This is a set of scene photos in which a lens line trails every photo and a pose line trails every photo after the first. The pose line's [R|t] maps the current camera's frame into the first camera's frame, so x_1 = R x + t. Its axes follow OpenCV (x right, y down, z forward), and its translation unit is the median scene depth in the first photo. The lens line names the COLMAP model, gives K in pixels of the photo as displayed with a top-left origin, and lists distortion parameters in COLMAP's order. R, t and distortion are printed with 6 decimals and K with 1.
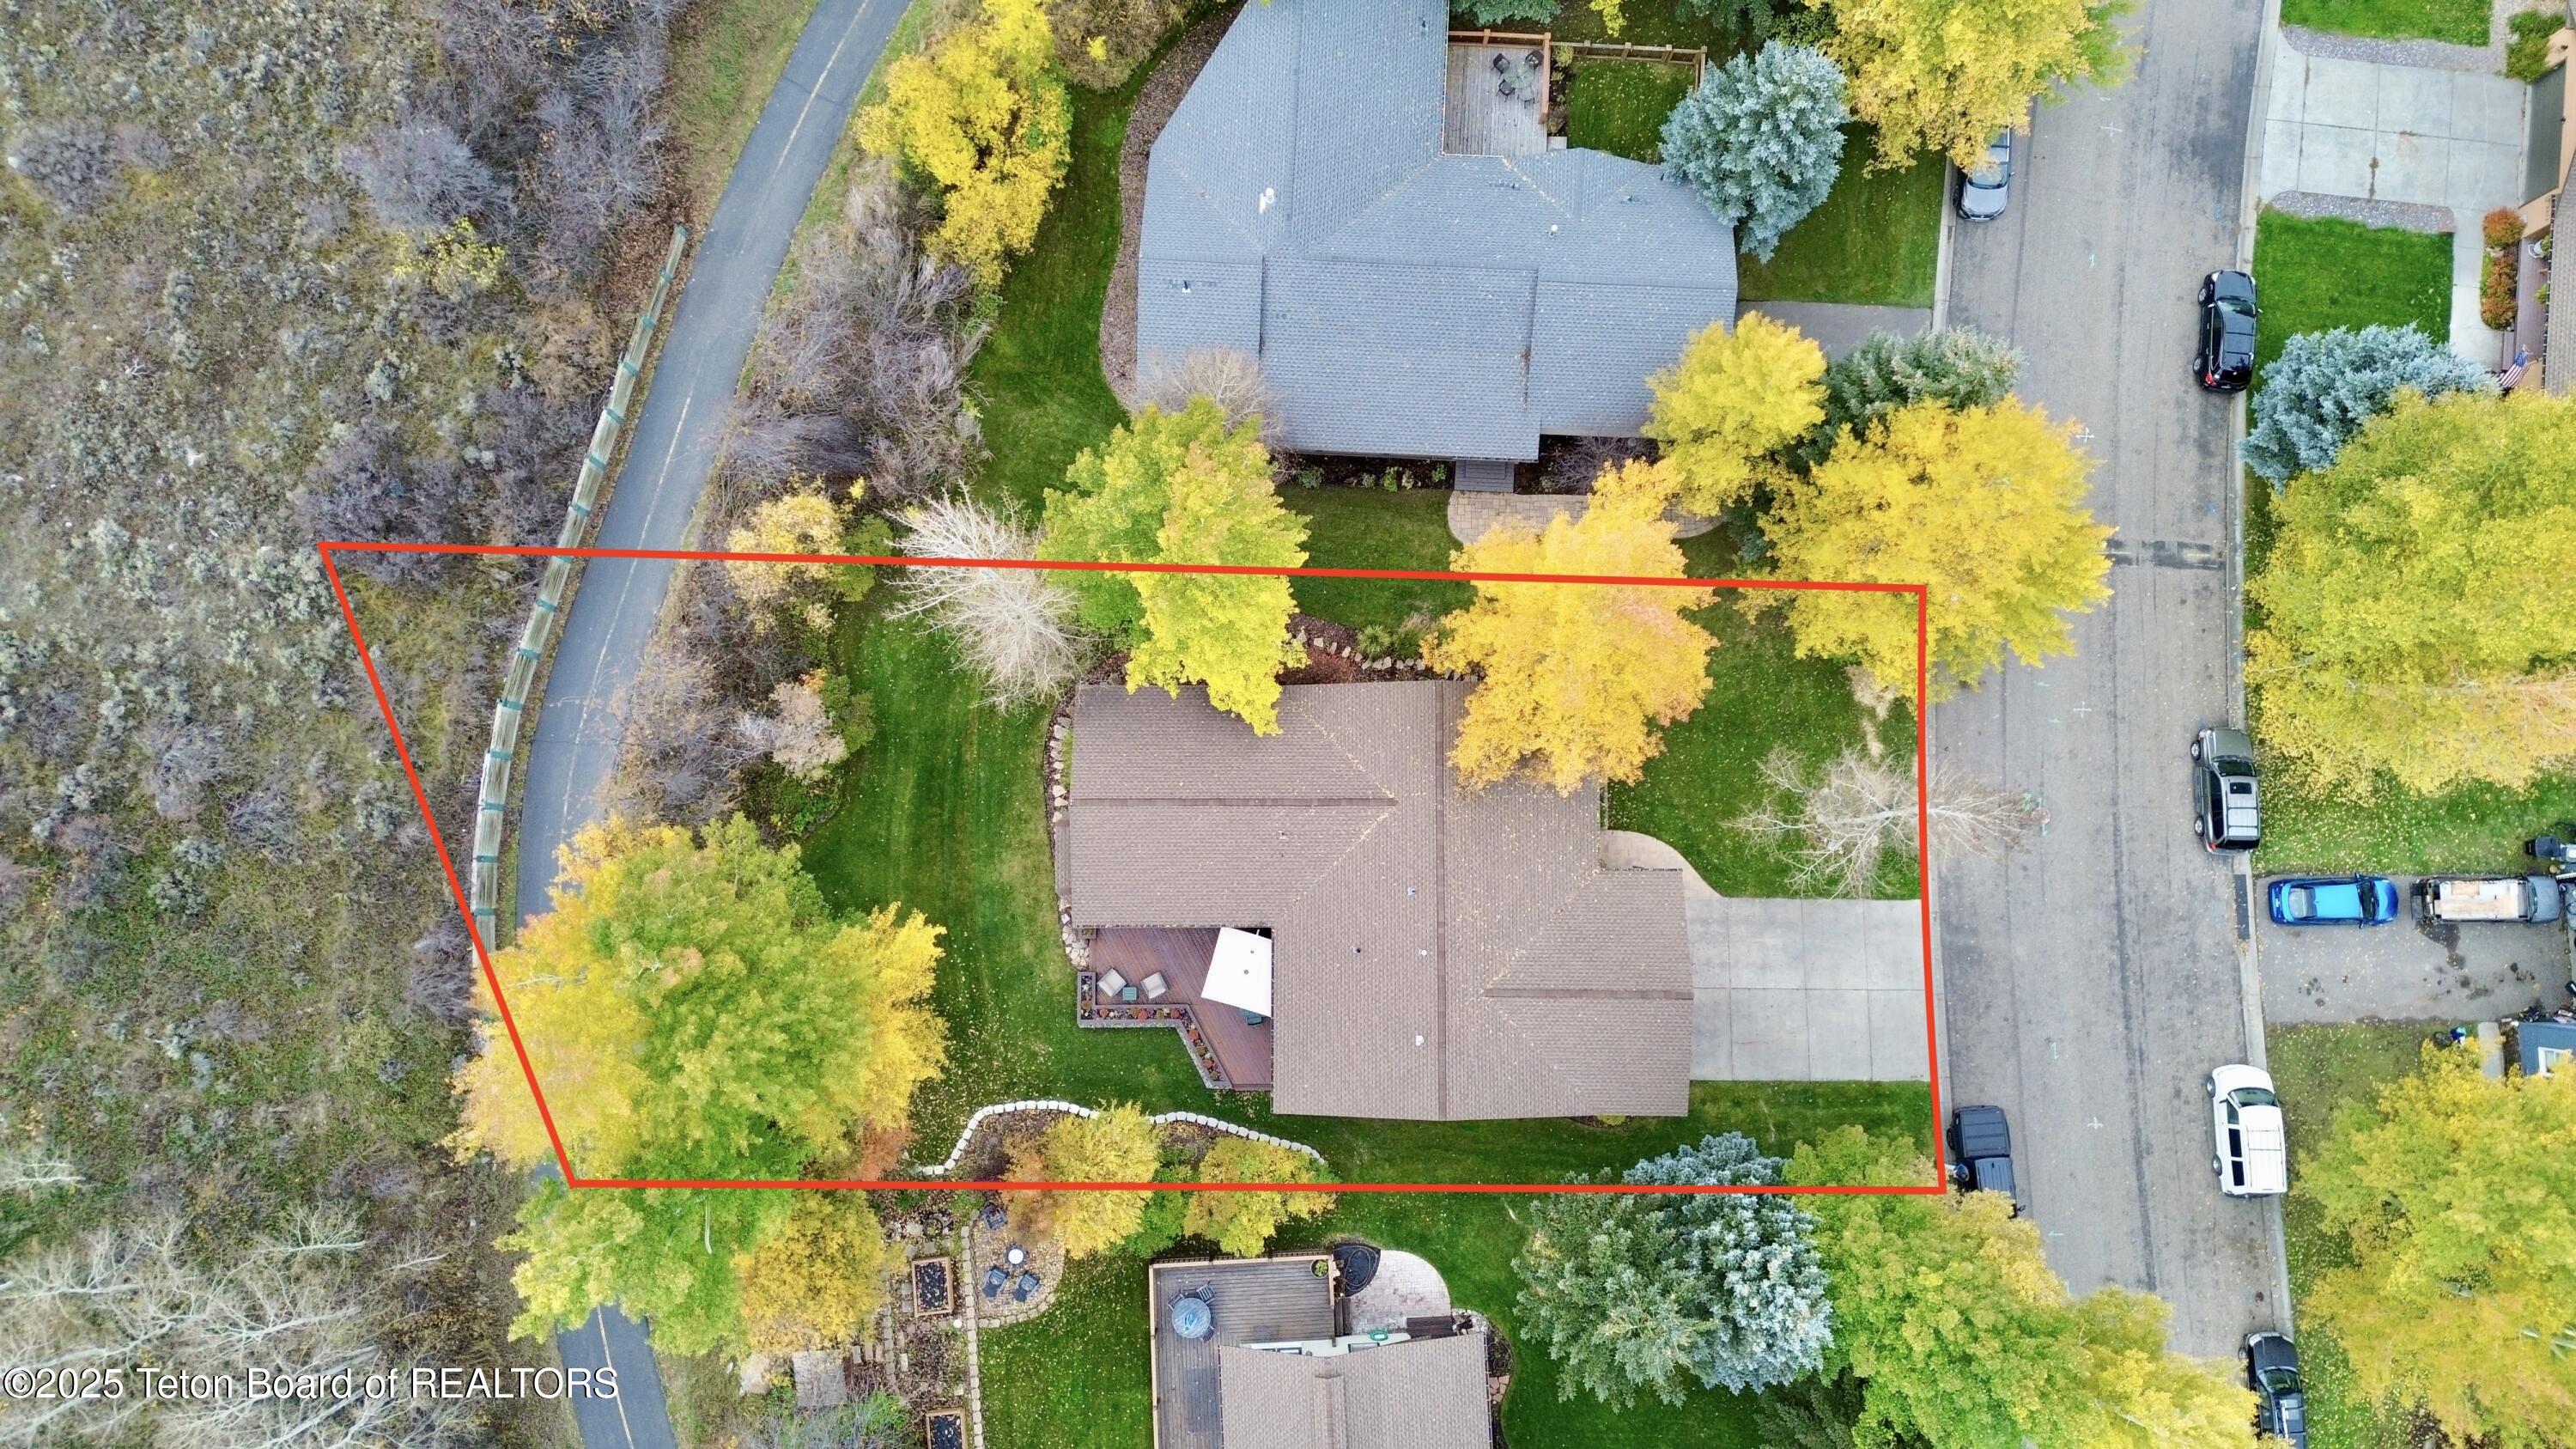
lens RADIAL K [[1797.2, 0, 1293.0], [0, 1797.2, 716.2], [0, 0, 1]] dist [0.022822, -0.005384]
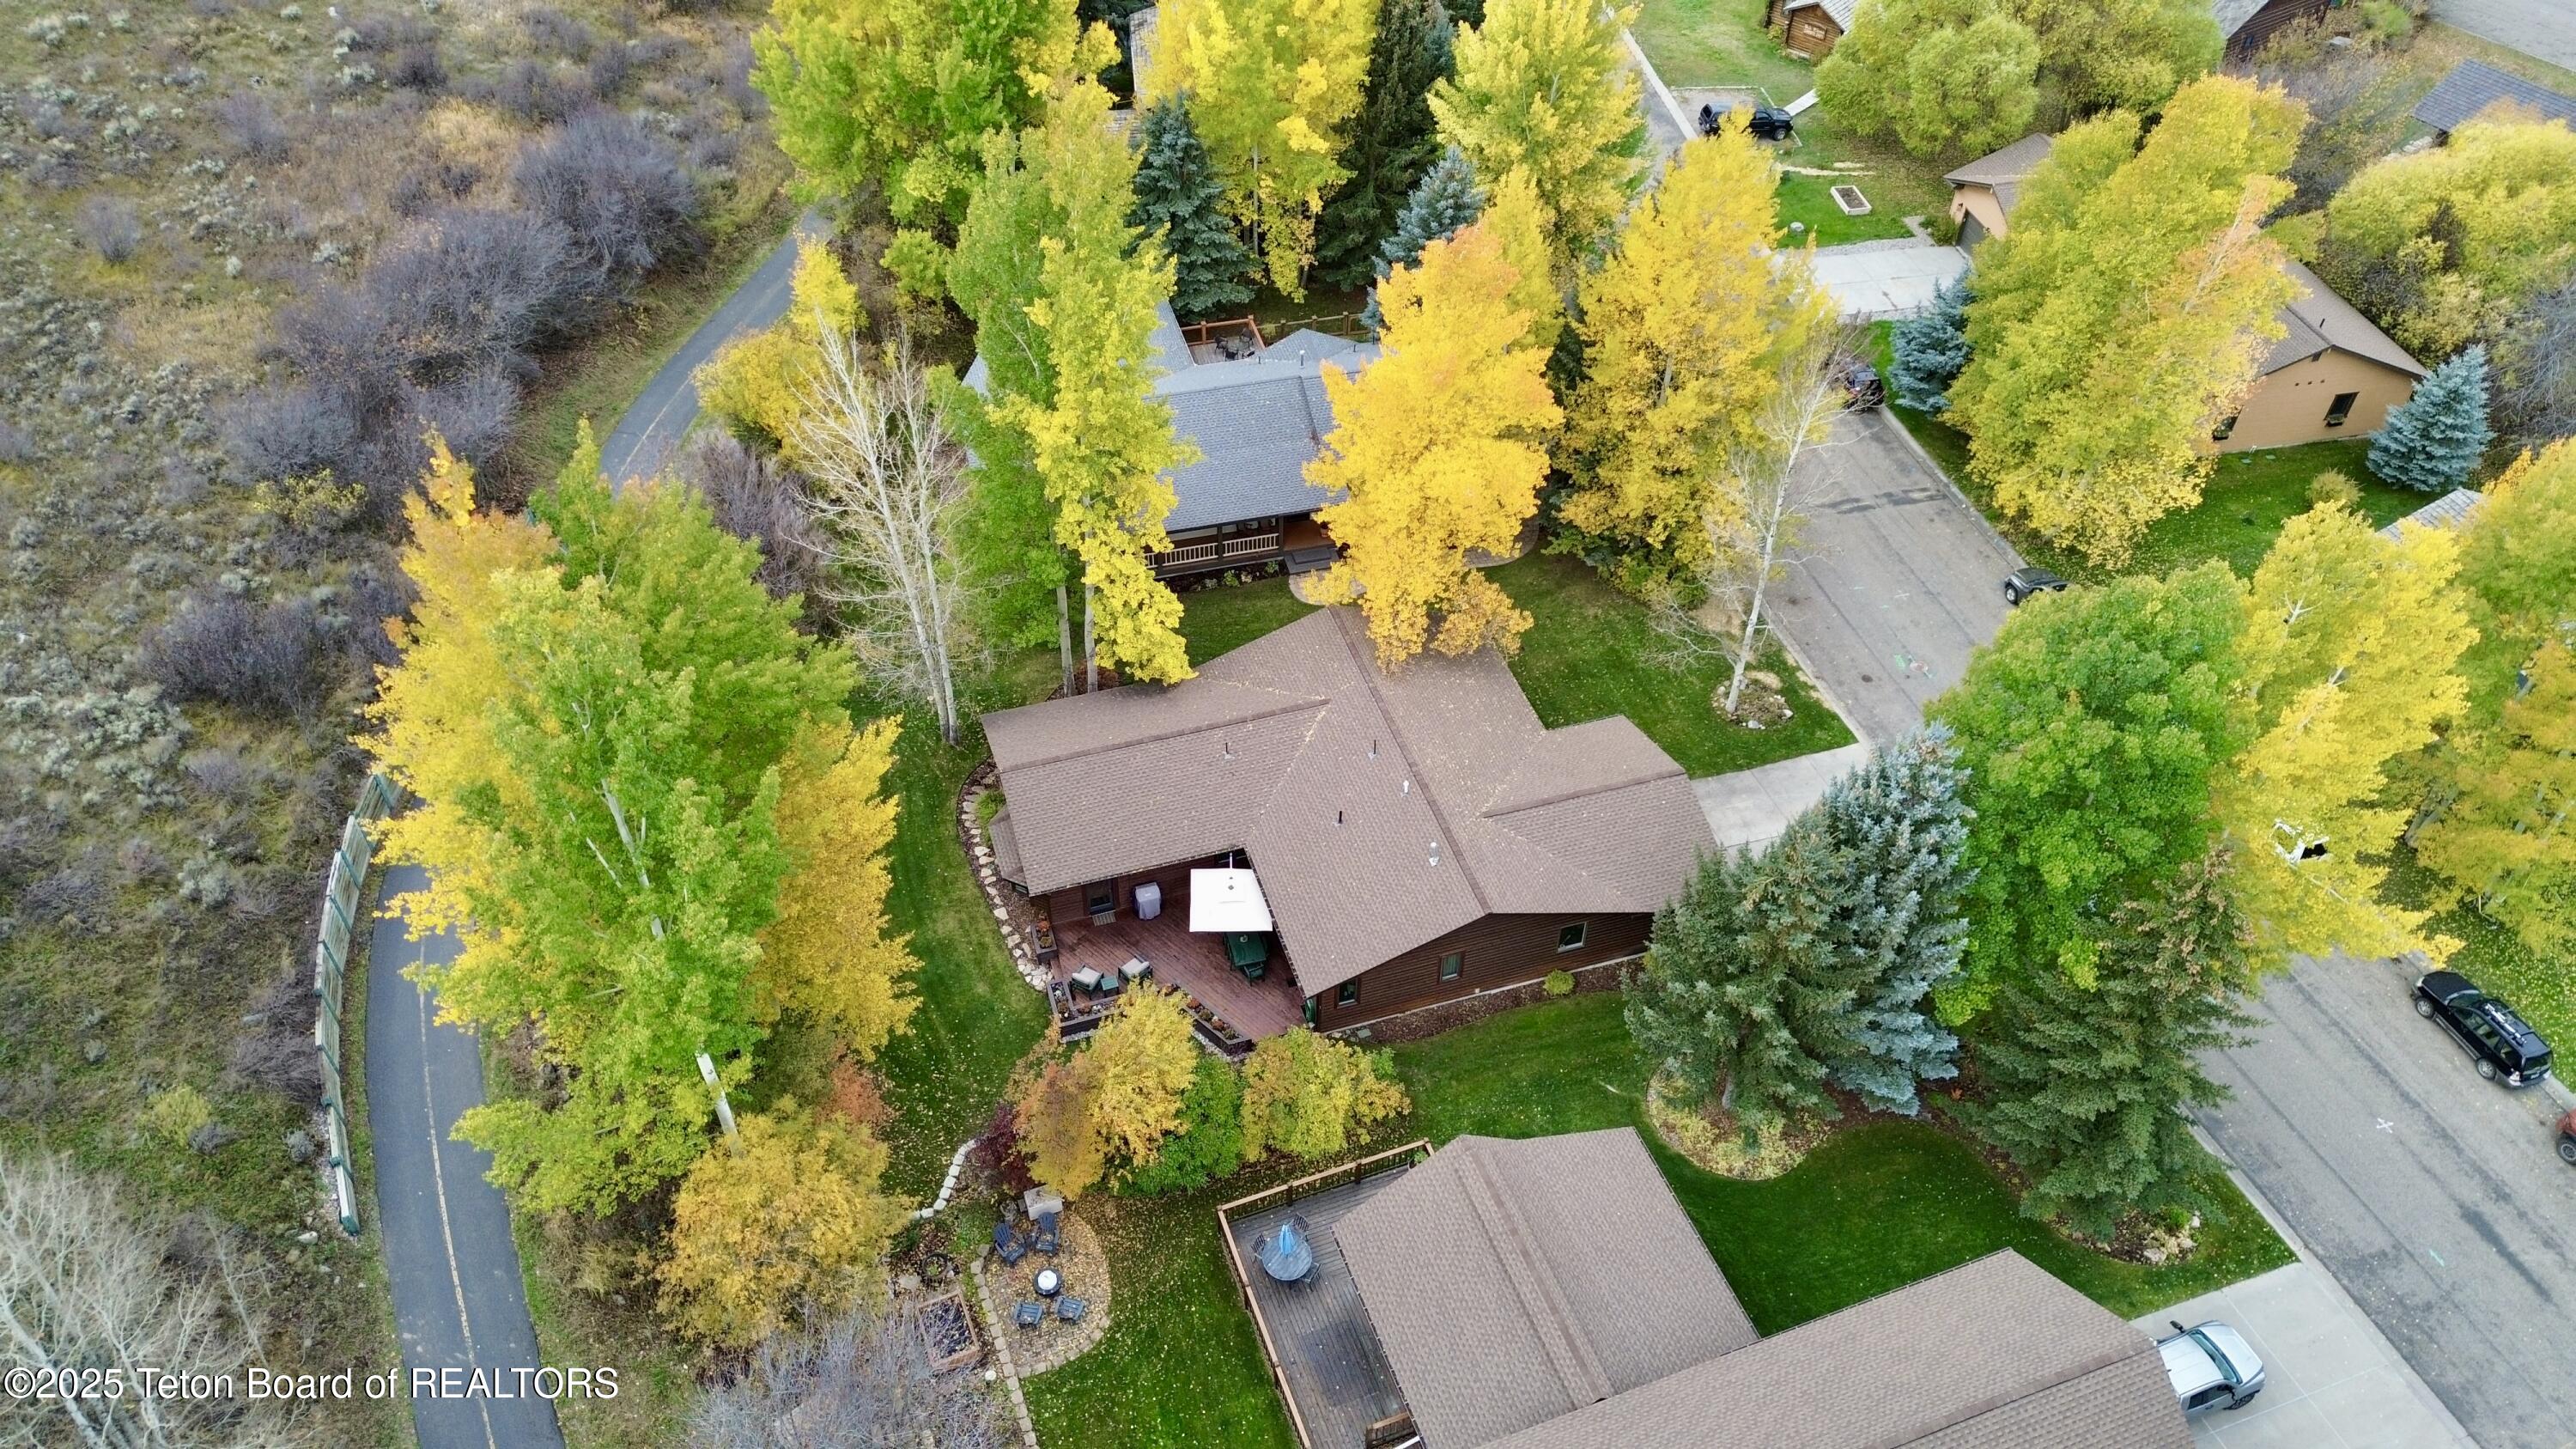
lens RADIAL K [[1797.2, 0, 1290.5], [0, 1797.2, 715.0], [0, 0, 1]] dist [0.022822, -0.005384]
pose [[0.952315, -0.203901, 0.226981, -0.181066], [0.302455, 0.728888, -0.614201, 0.631106], [-0.040208, 0.653565, 0.755802, 0.254823]]
